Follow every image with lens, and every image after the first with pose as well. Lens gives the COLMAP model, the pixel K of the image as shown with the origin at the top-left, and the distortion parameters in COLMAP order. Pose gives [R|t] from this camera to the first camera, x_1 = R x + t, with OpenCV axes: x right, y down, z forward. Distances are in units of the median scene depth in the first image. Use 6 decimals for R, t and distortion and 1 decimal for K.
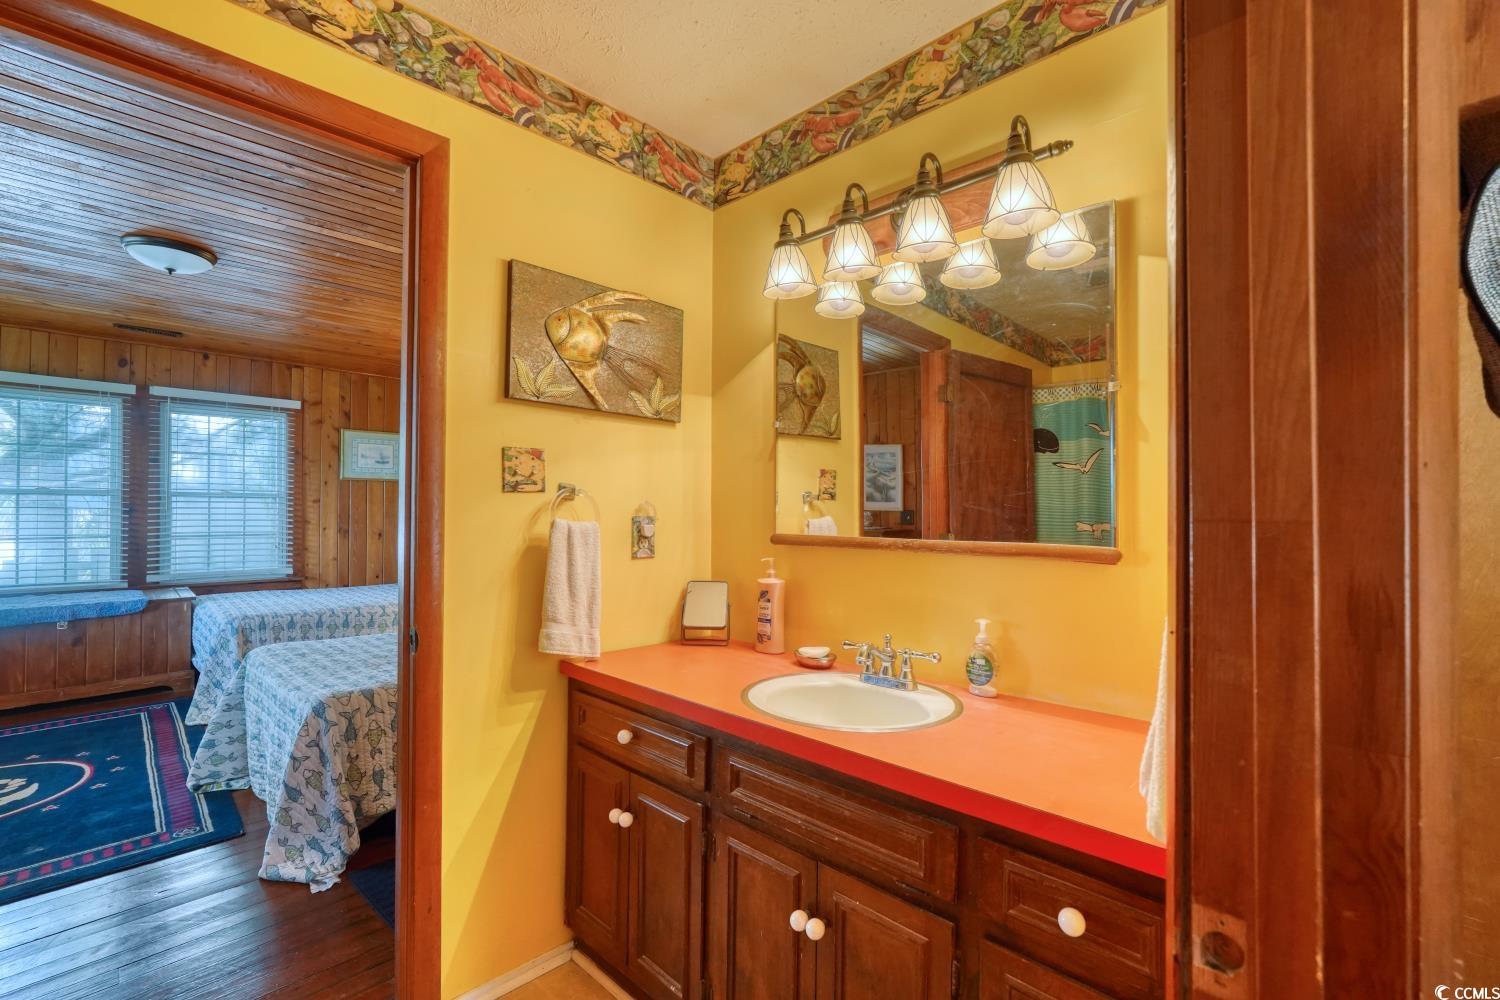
lens RADIAL K [[664.5, 0, 752.1], [0, 664.5, 497.2], [0, 0, 1]] dist [-0.012893, 0.006462]
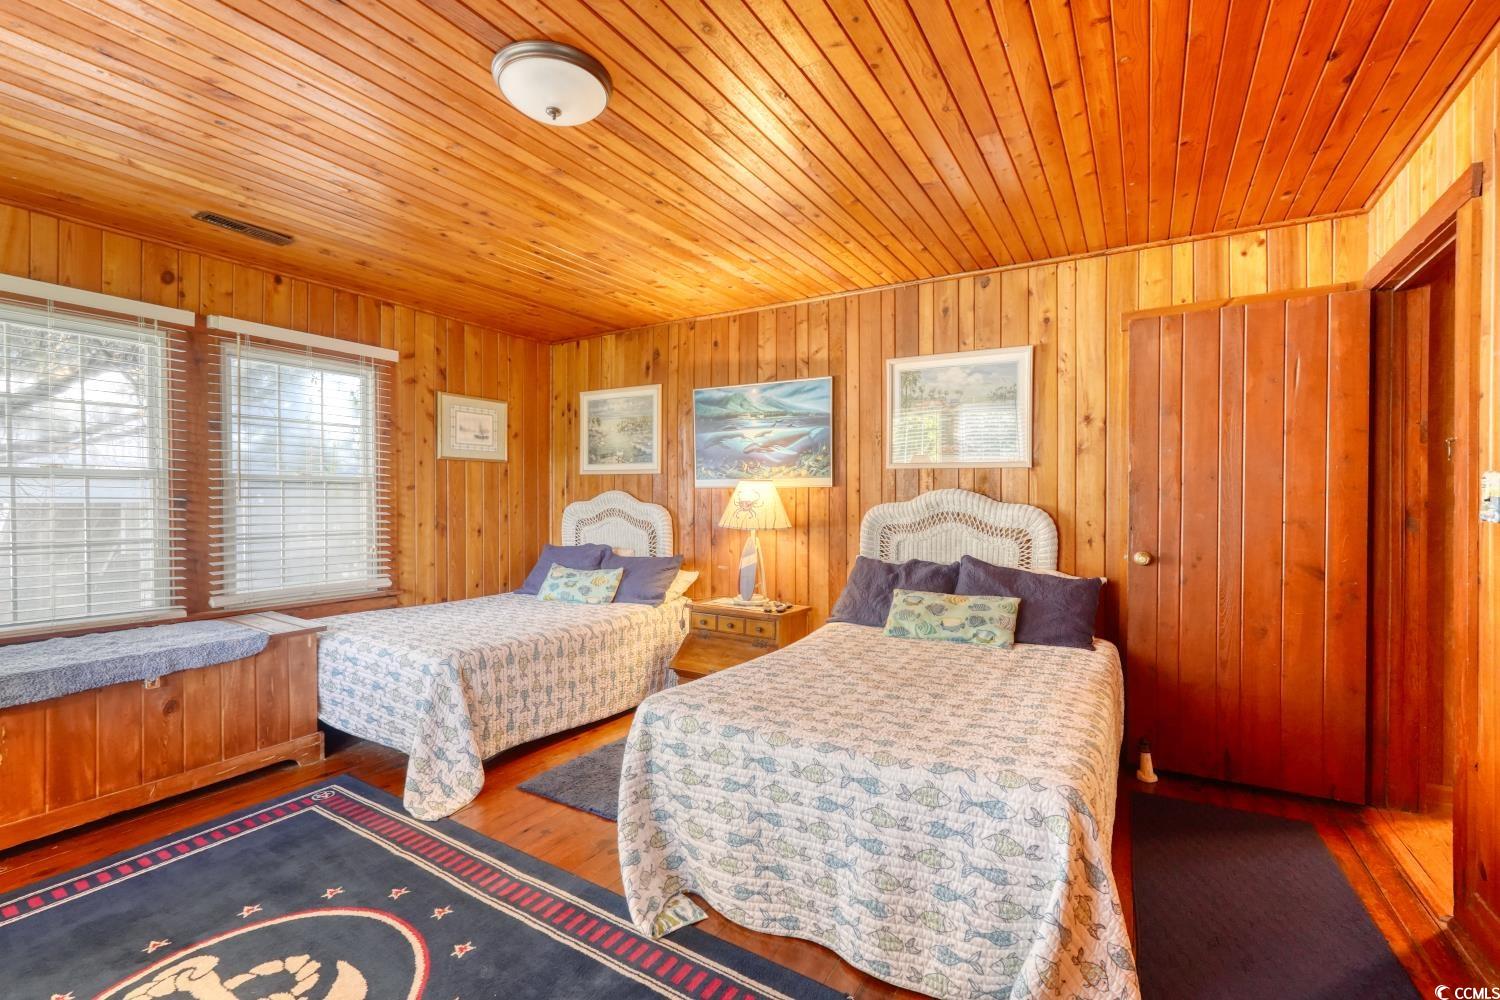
lens RADIAL K [[664.5, 0, 752.1], [0, 664.5, 497.2], [0, 0, 1]] dist [-0.012893, 0.006462]
pose [[0.972551, -0.007146, 0.232579, -0.534061], [0.003542, 0.999867, 0.015910, 0.007223], [-0.232662, -0.014650, 0.972447, 0.216860]]
